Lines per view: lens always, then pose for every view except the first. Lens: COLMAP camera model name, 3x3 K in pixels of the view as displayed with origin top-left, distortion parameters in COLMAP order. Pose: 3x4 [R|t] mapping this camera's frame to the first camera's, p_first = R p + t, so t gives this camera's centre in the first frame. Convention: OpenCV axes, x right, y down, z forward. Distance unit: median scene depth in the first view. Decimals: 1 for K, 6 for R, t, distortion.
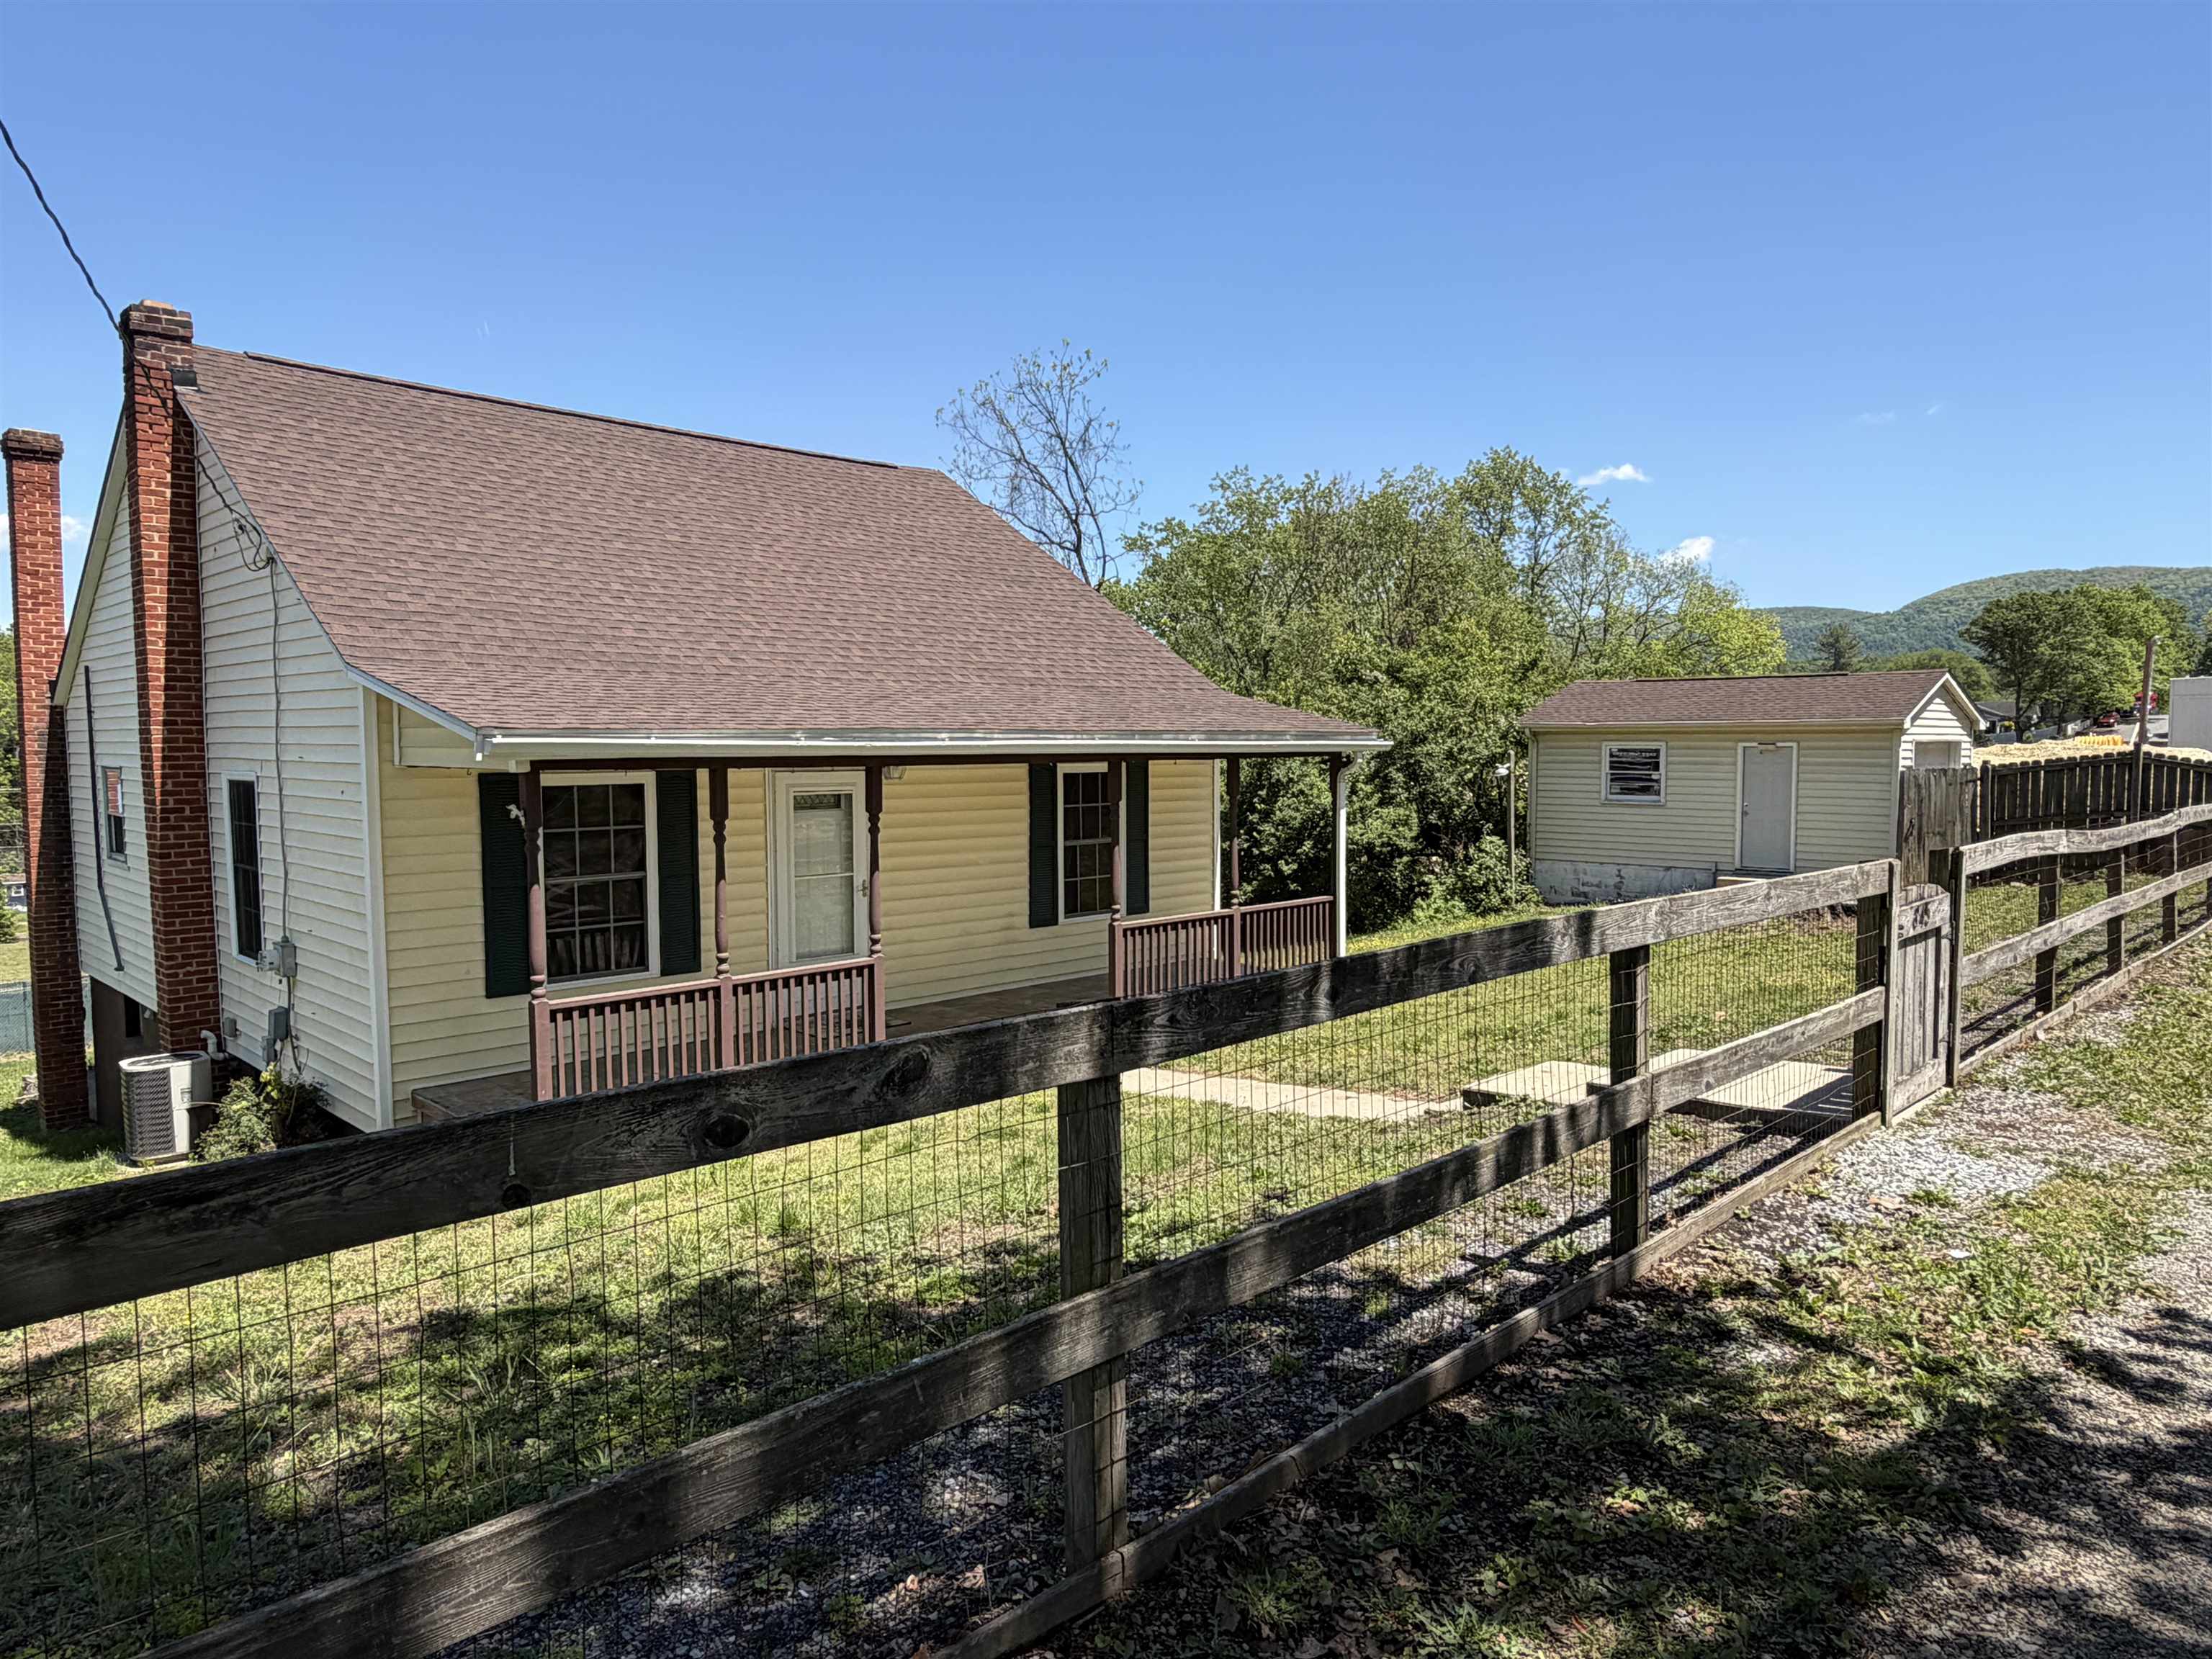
lens RADIAL K [[1404.7, 0, 1099.2], [0, 1404.7, 830.1], [0, 0, 1]] dist [0.009076, -0.003641]
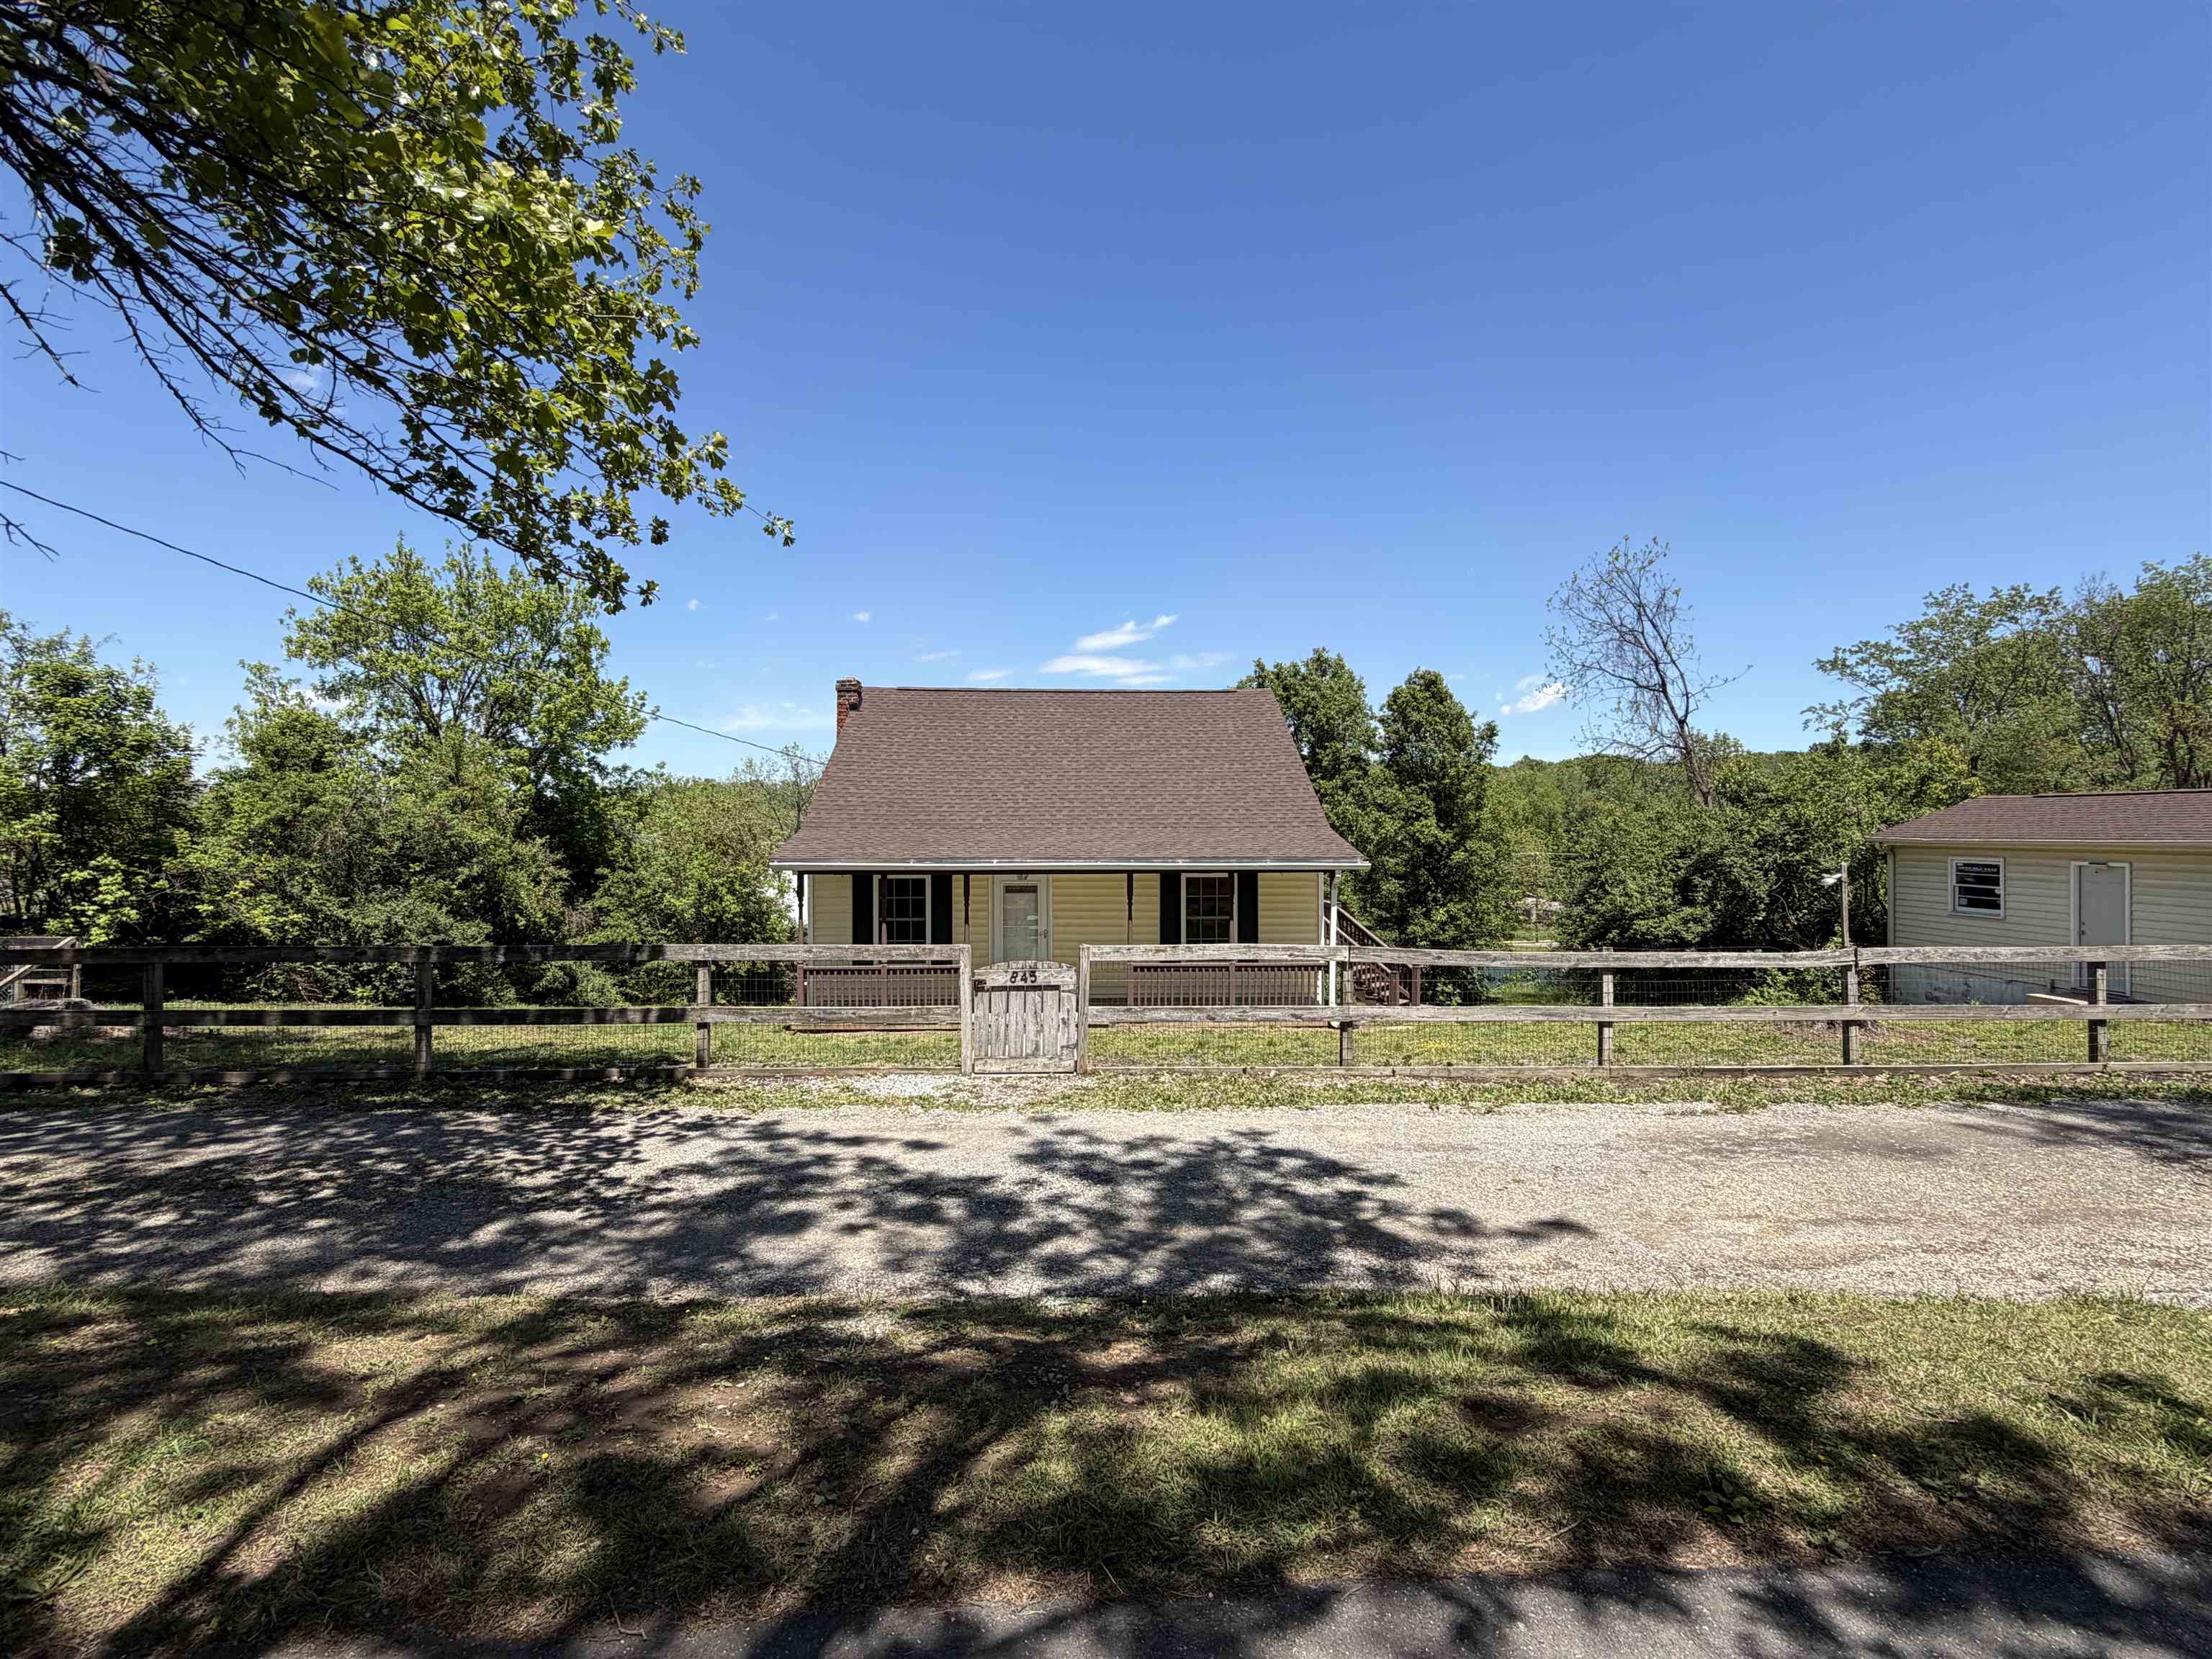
lens RADIAL K [[1014.2, 0, 1104.1], [0, 1014.2, 824.8], [0, 0, 1]] dist [-0.004397, -0.000395]
pose [[0.729513, -0.001999, -0.683964, 0.455310], [-0.043117, 0.997872, -0.048905, -0.023945], [0.682606, 0.065167, 0.727875, 0.006572]]
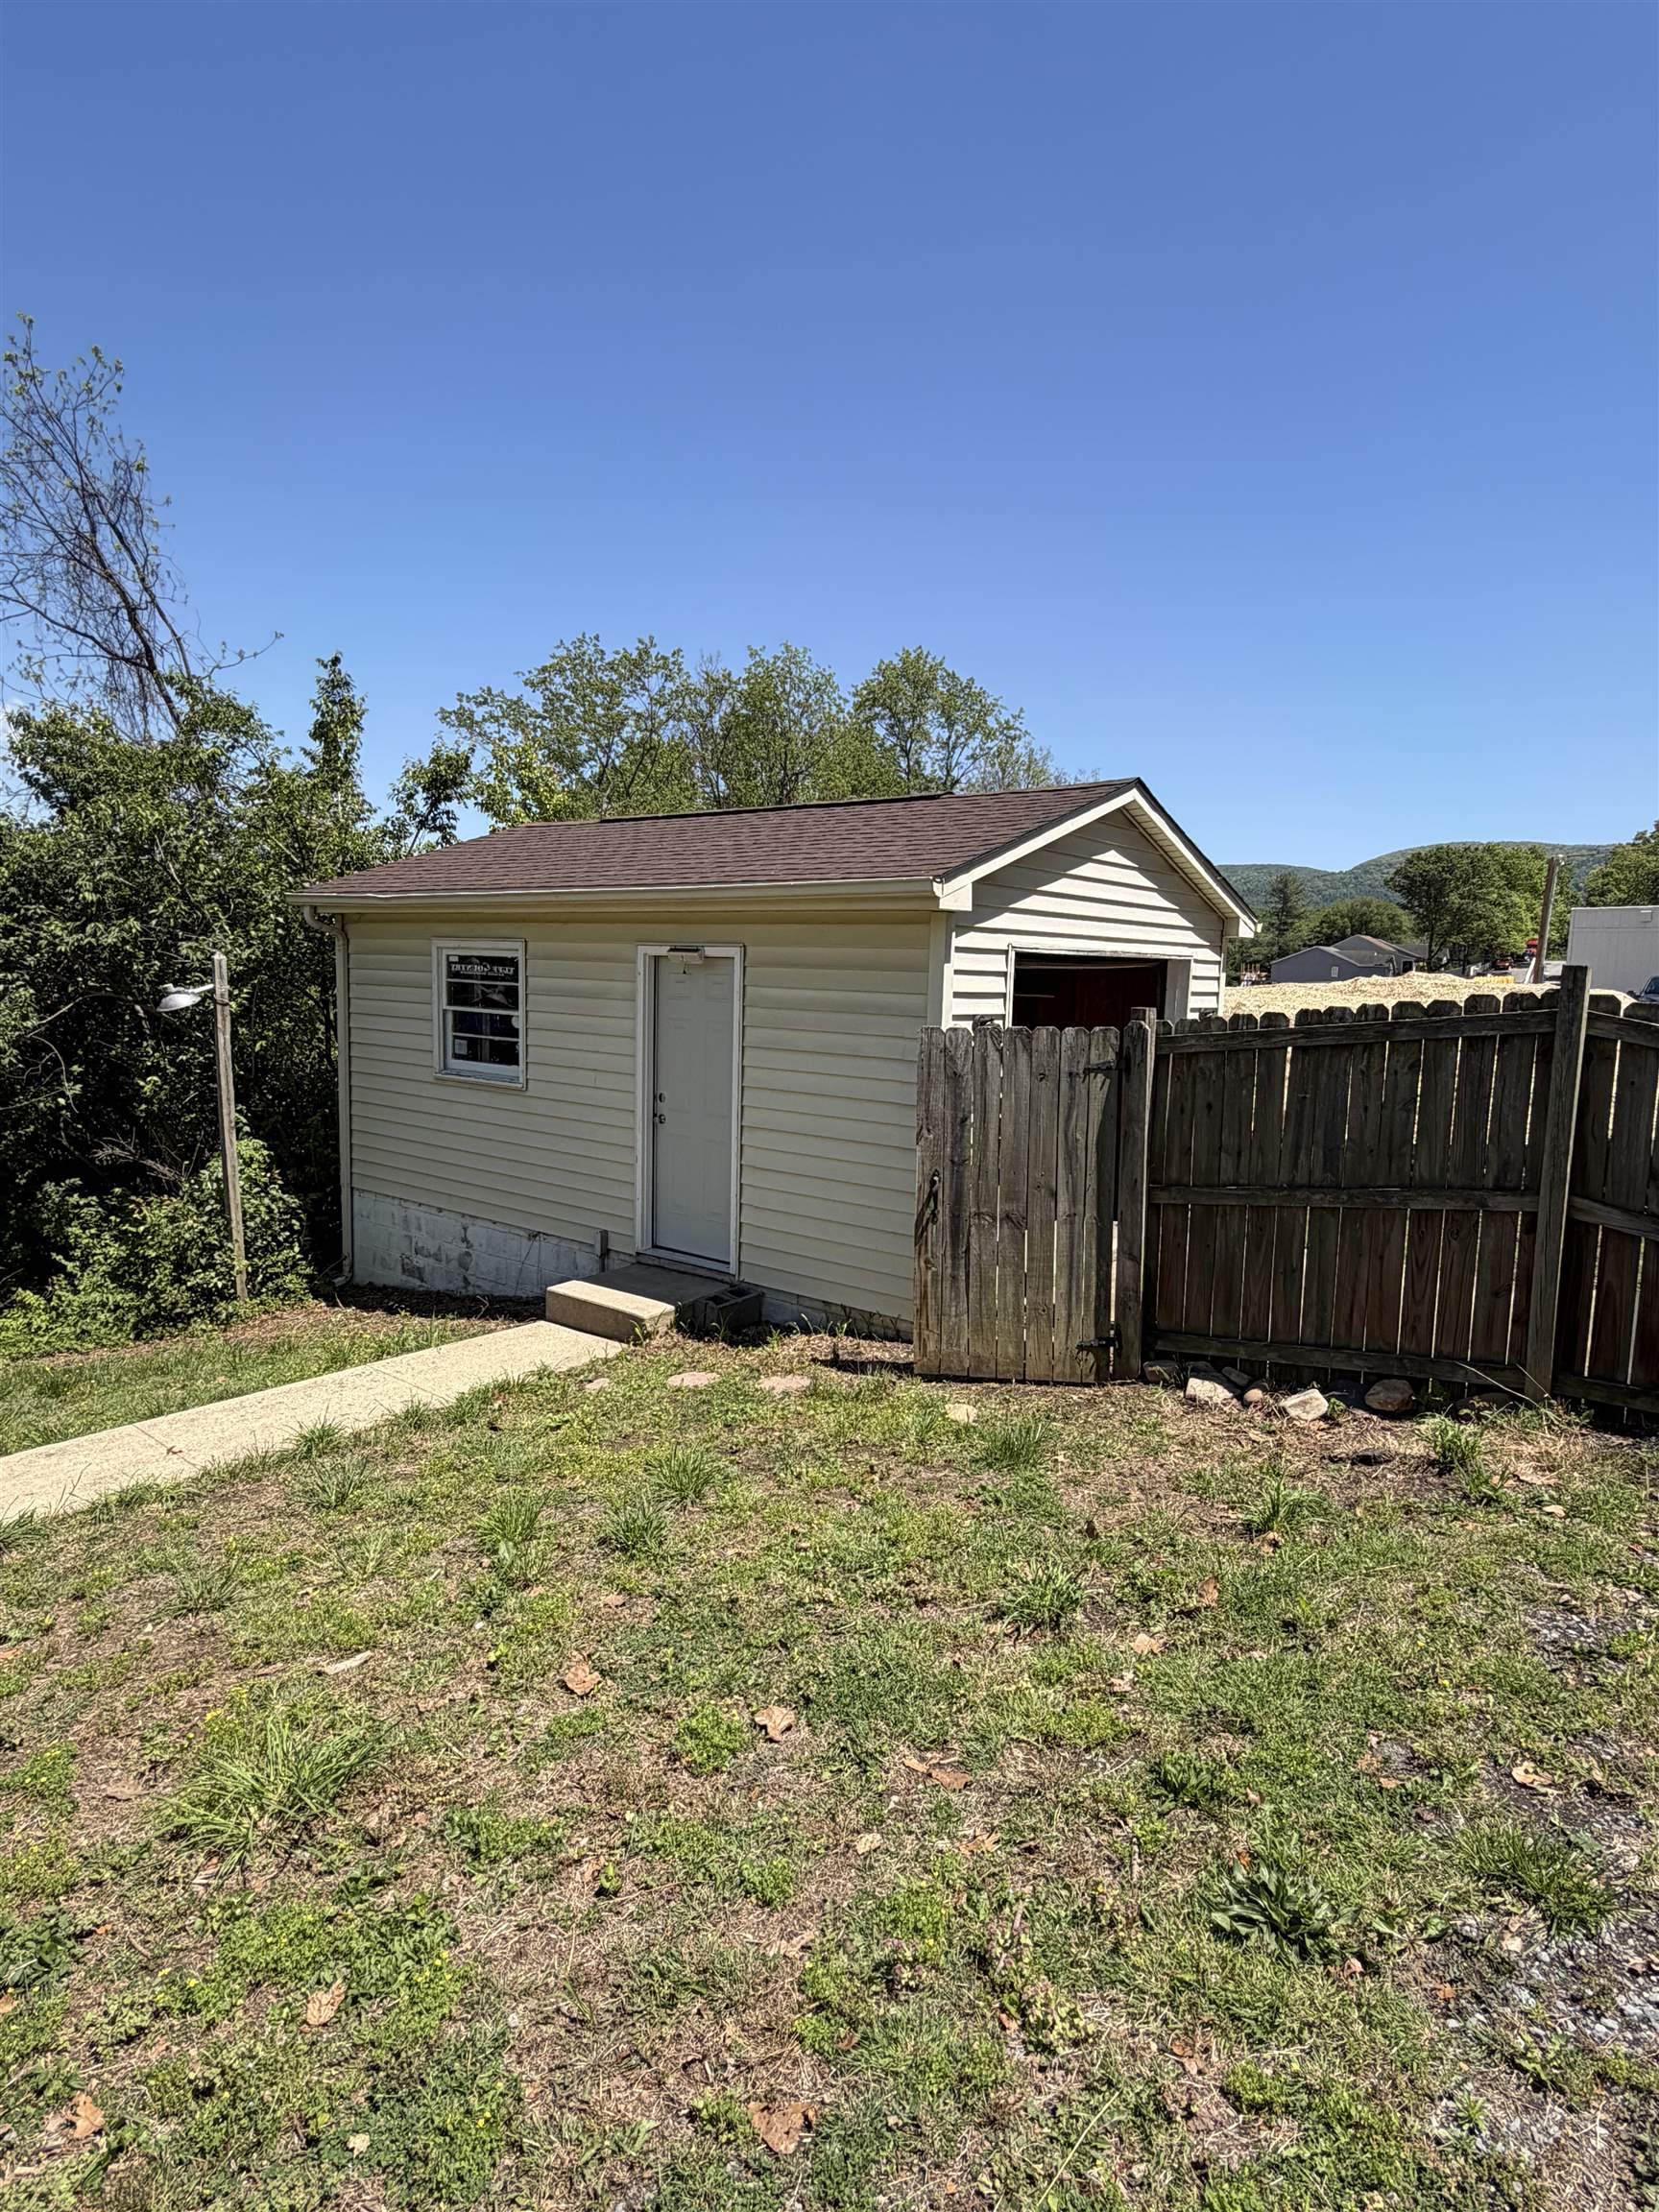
lens RADIAL K [[1209.8, 0, 814.0], [0, 1209.8, 1115.8], [0, 0, 1]] dist [0.005089, -0.002091]
pose [[0.994124, 0.013523, 0.107396, 0.479892], [-0.020277, 0.997867, 0.062051, -0.036880], [-0.106327, -0.063864, 0.992278, 0.662820]]
